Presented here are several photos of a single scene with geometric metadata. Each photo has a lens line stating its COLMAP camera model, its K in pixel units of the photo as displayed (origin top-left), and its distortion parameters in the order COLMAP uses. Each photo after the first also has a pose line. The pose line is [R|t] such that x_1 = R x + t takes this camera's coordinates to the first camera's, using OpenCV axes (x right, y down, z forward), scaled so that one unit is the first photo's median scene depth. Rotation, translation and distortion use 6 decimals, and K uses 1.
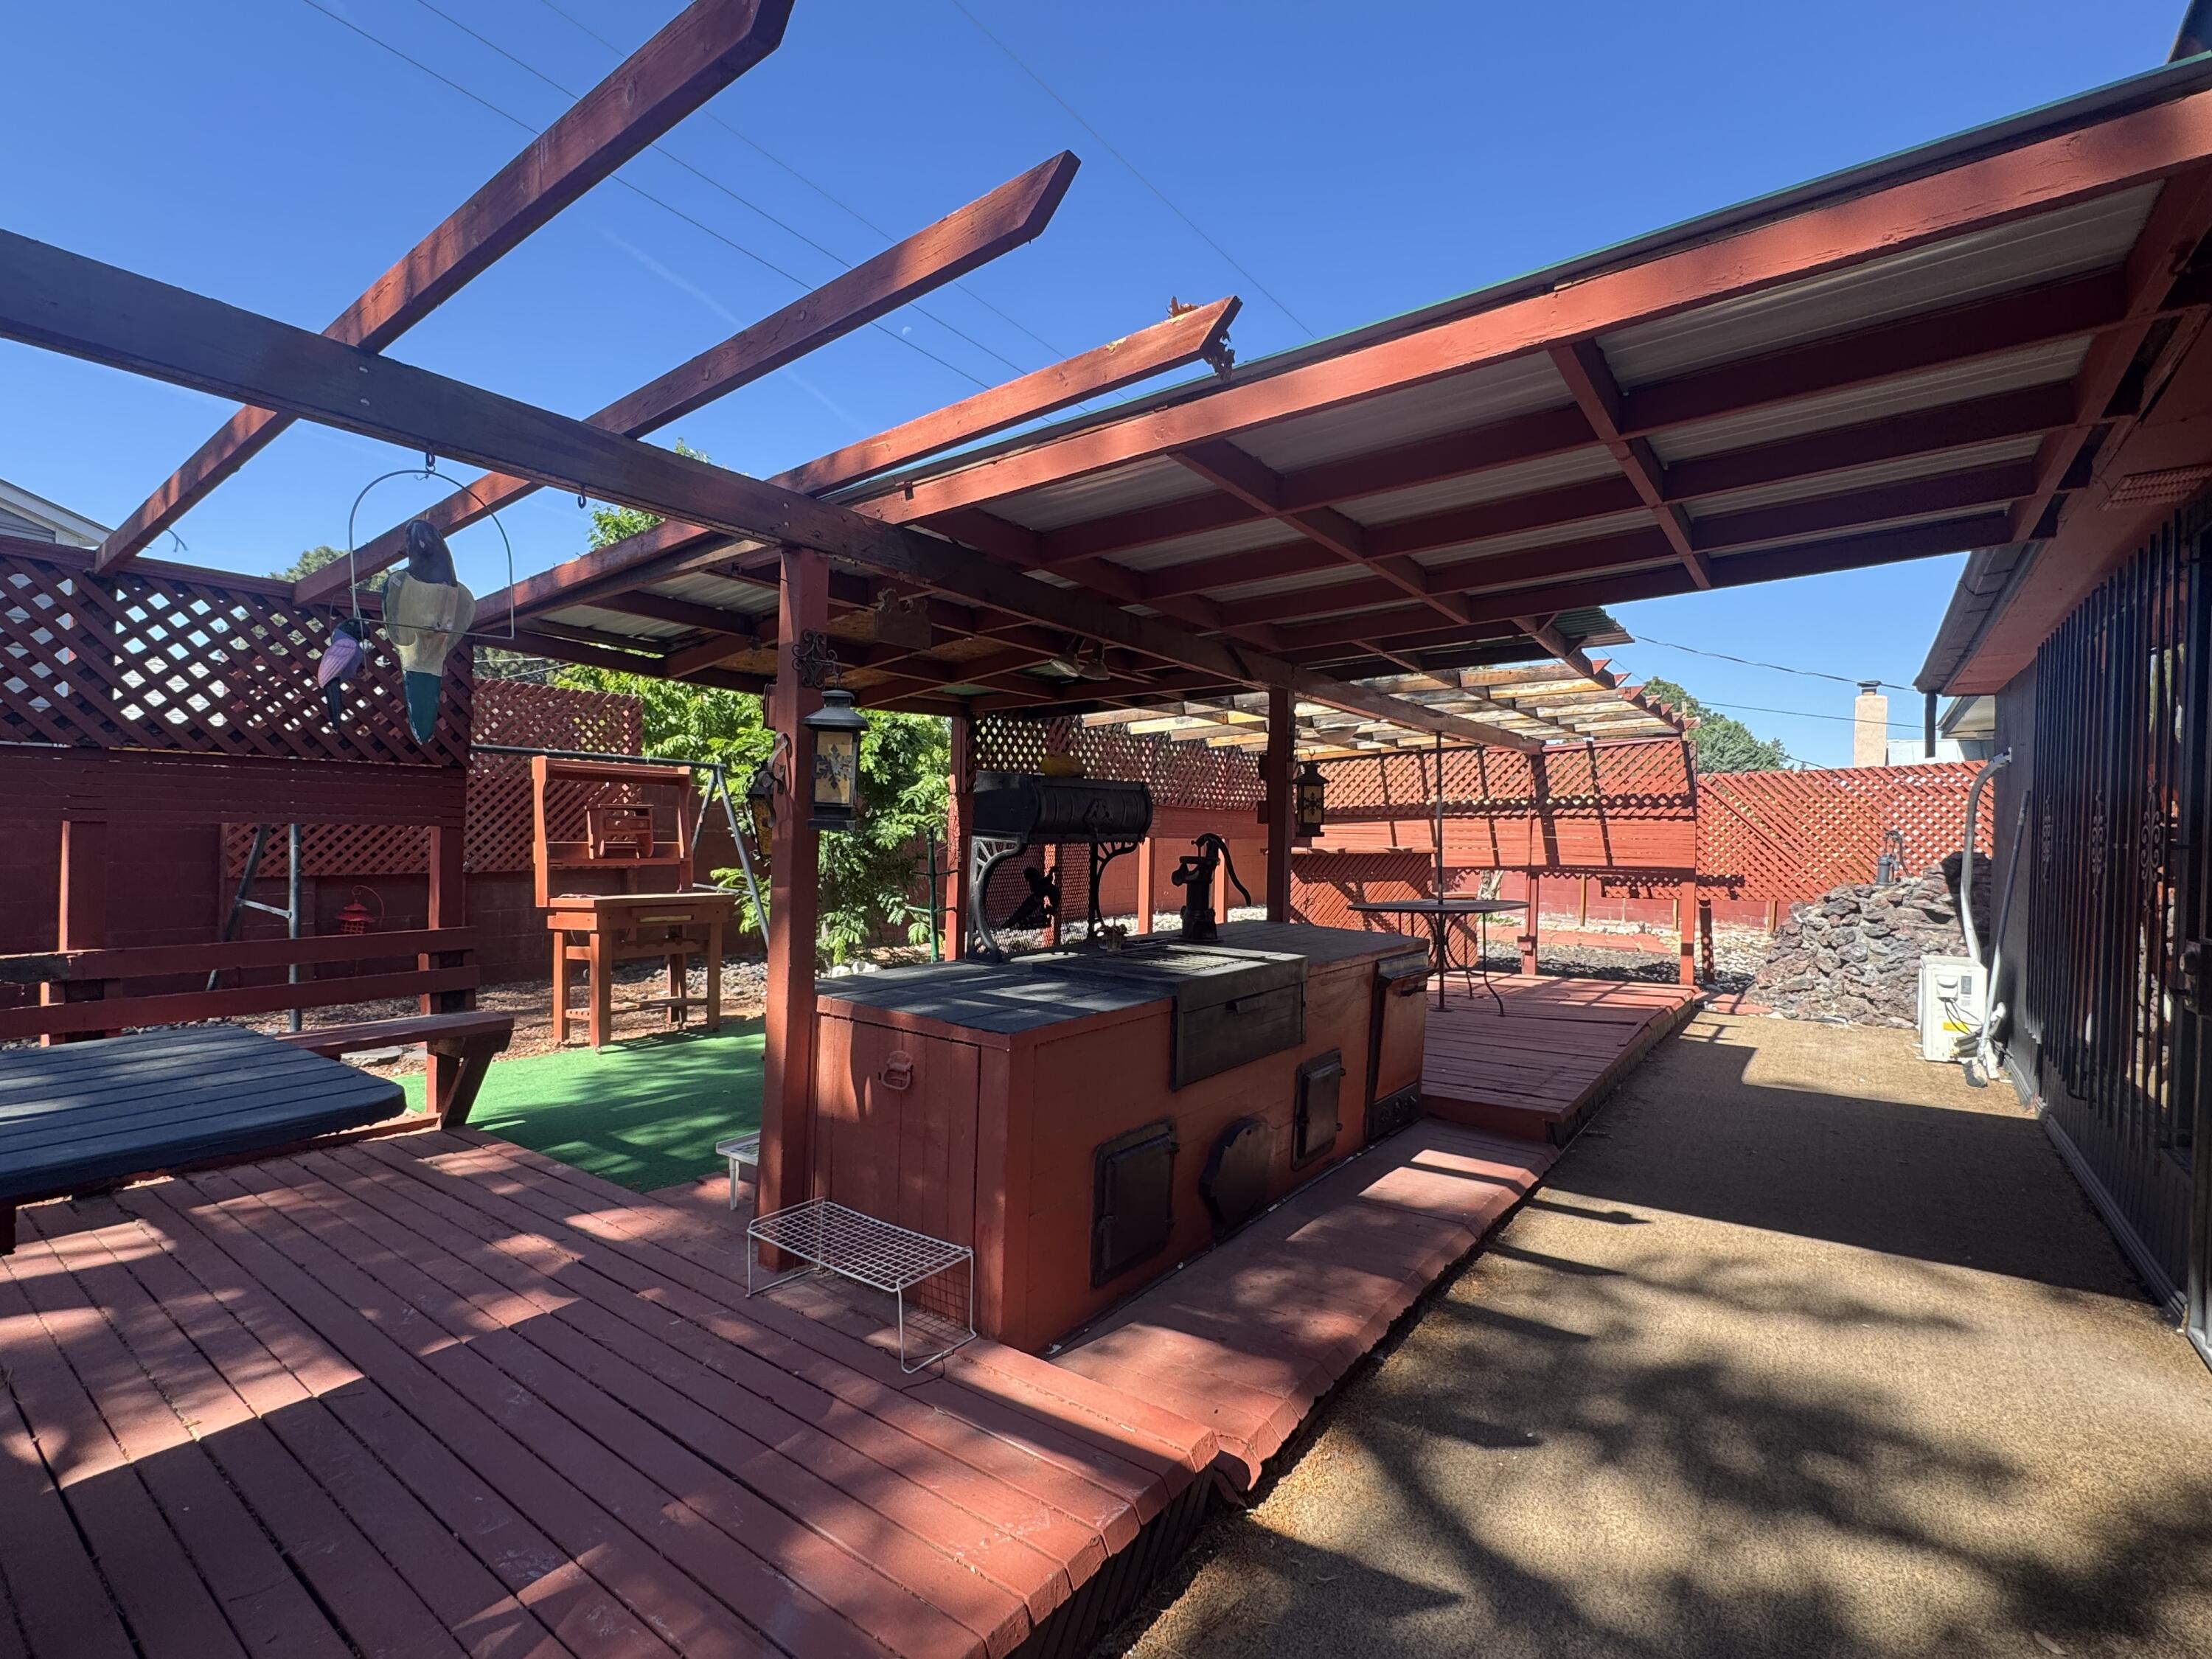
lens RADIAL K [[1021.3, 0, 1108.3], [0, 1021.3, 838.8], [0, 0, 1]] dist [-0.001161, 0.000607]
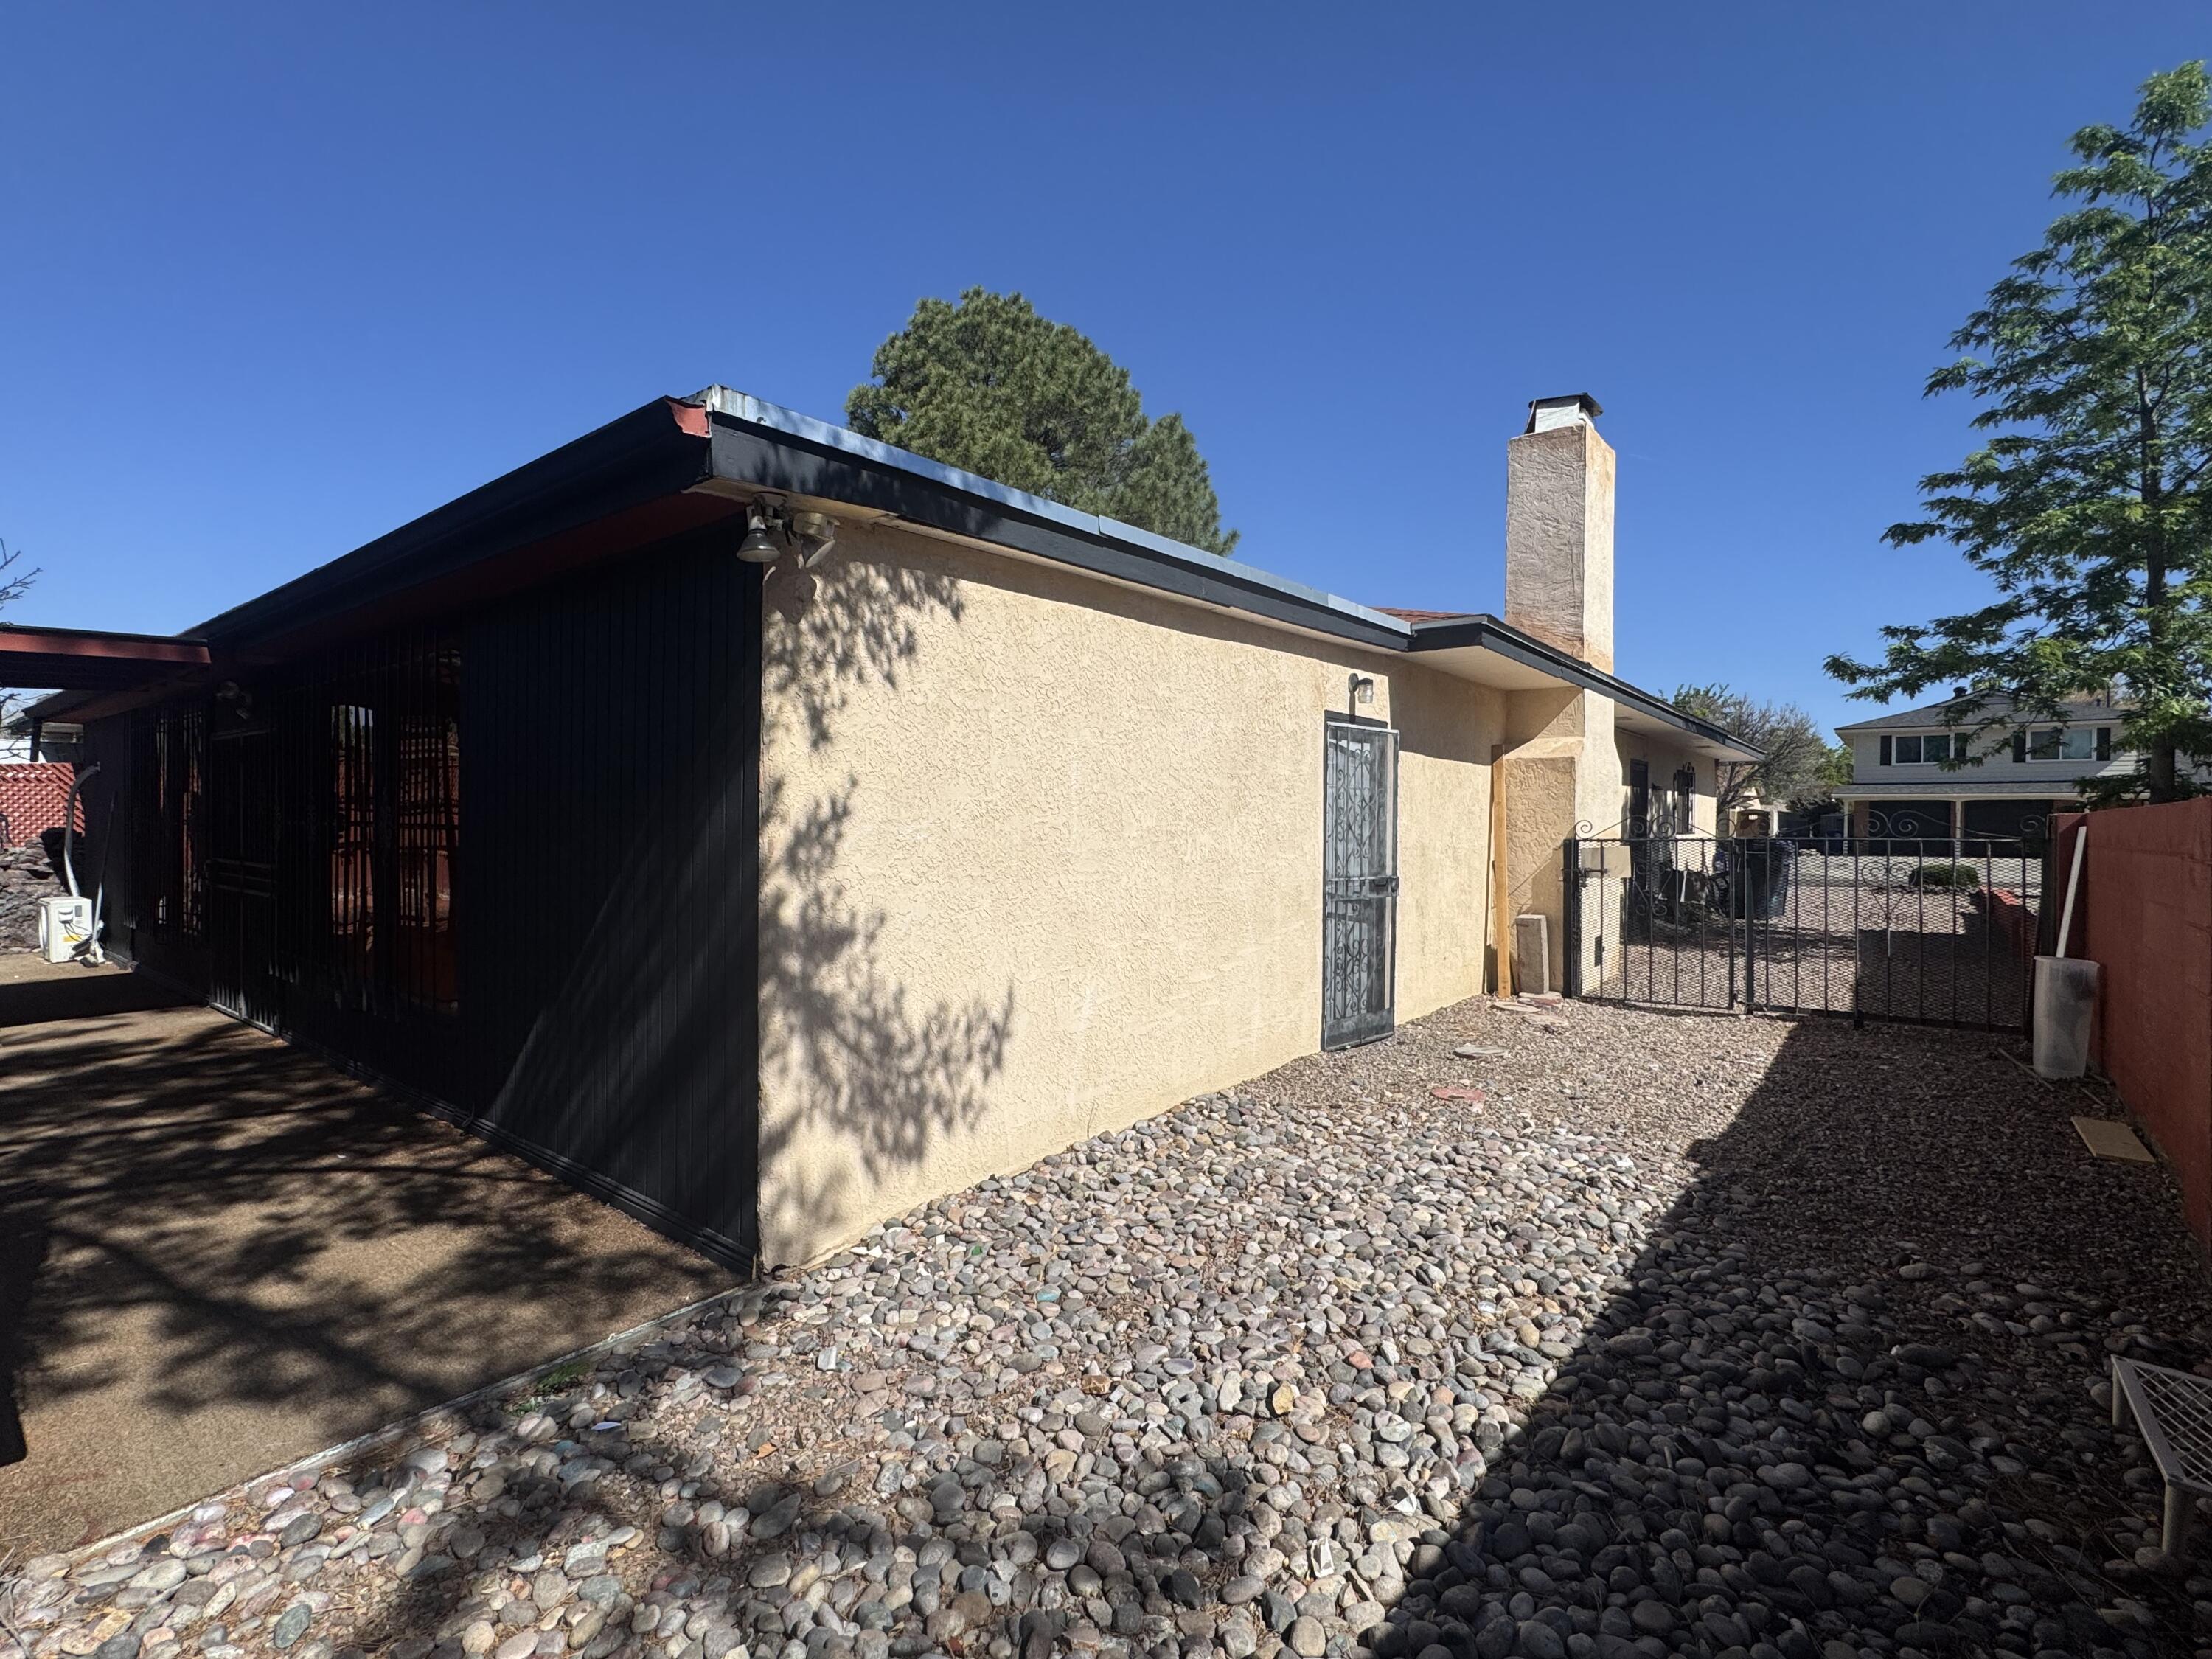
lens RADIAL K [[1019.1, 0, 1106.0], [0, 1019.1, 829.5], [0, 0, 1]] dist [-0.000790, -0.000661]
pose [[0.027636, -0.026164, 0.999276, -0.714454], [0.007080, 0.999637, 0.025978, -0.015044], [-0.999593, 0.006357, 0.027811, -0.662891]]
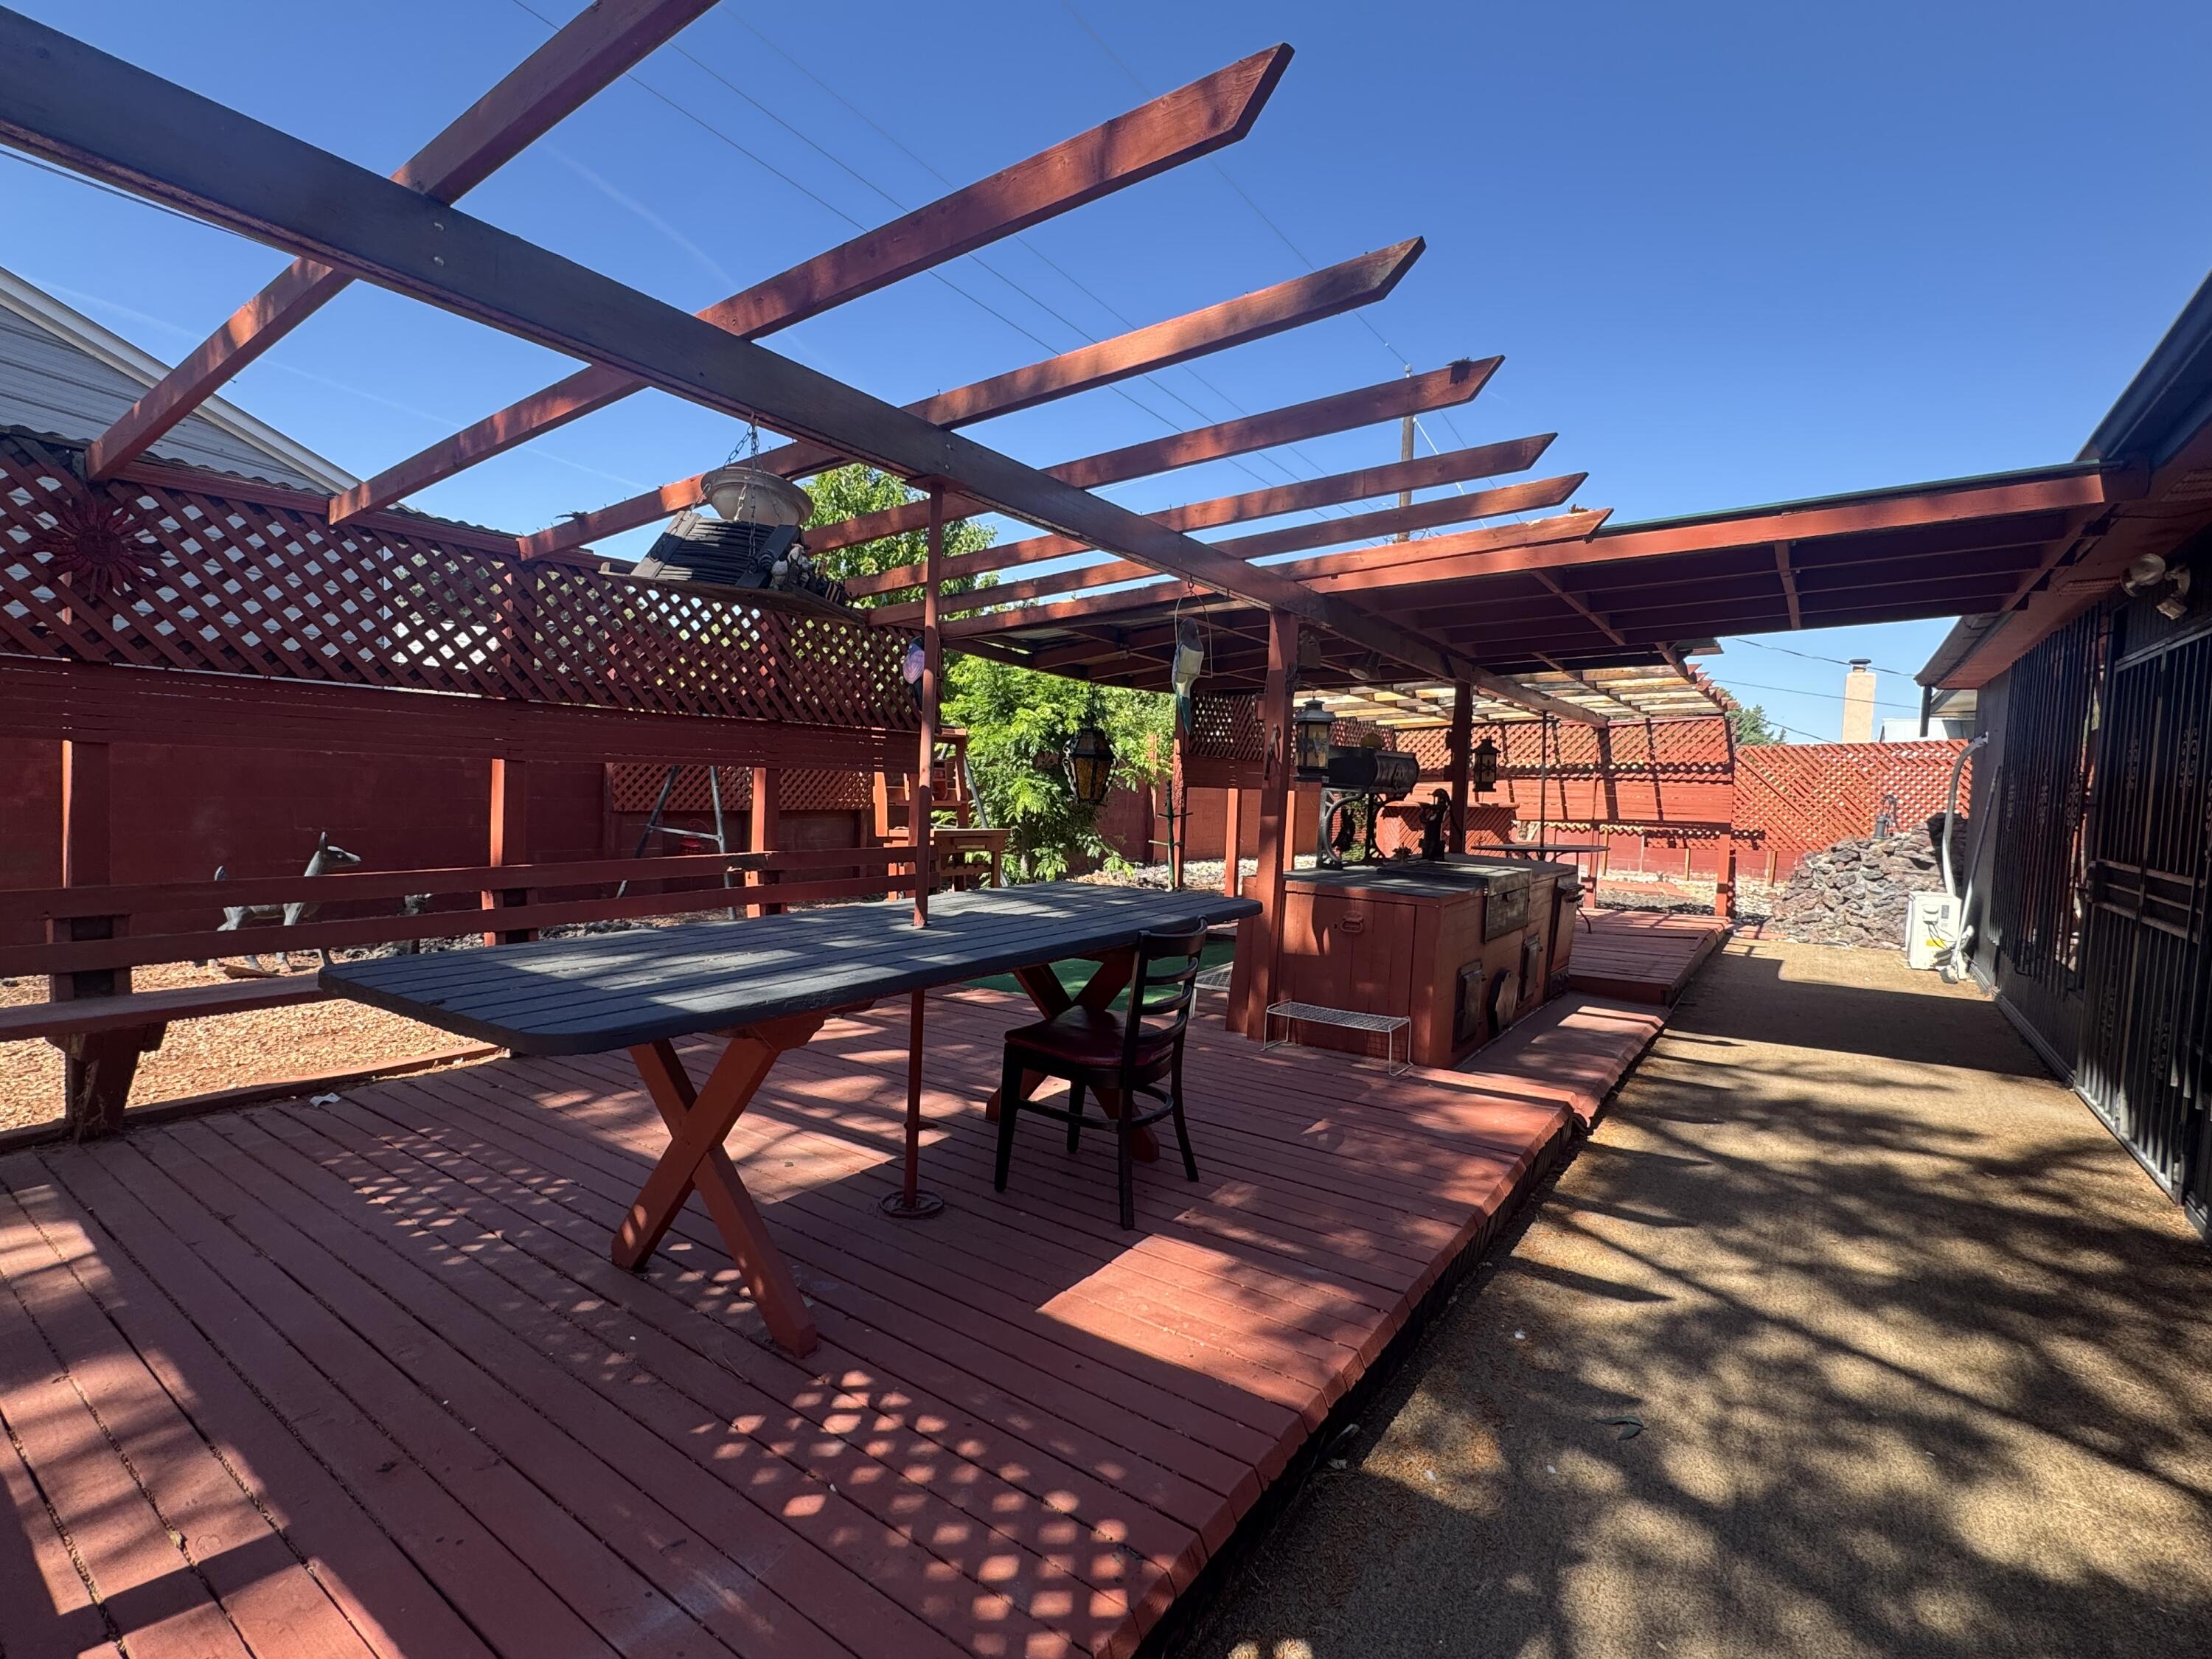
lens RADIAL K [[1021.3, 0, 1108.3], [0, 1021.3, 838.8], [0, 0, 1]] dist [-0.001161, 0.000607]
pose [[0.999680, 0.014420, 0.020779, -0.279643], [-0.015338, 0.998882, 0.044721, 0.005910], [-0.020111, -0.045026, 0.998783, -0.303134]]
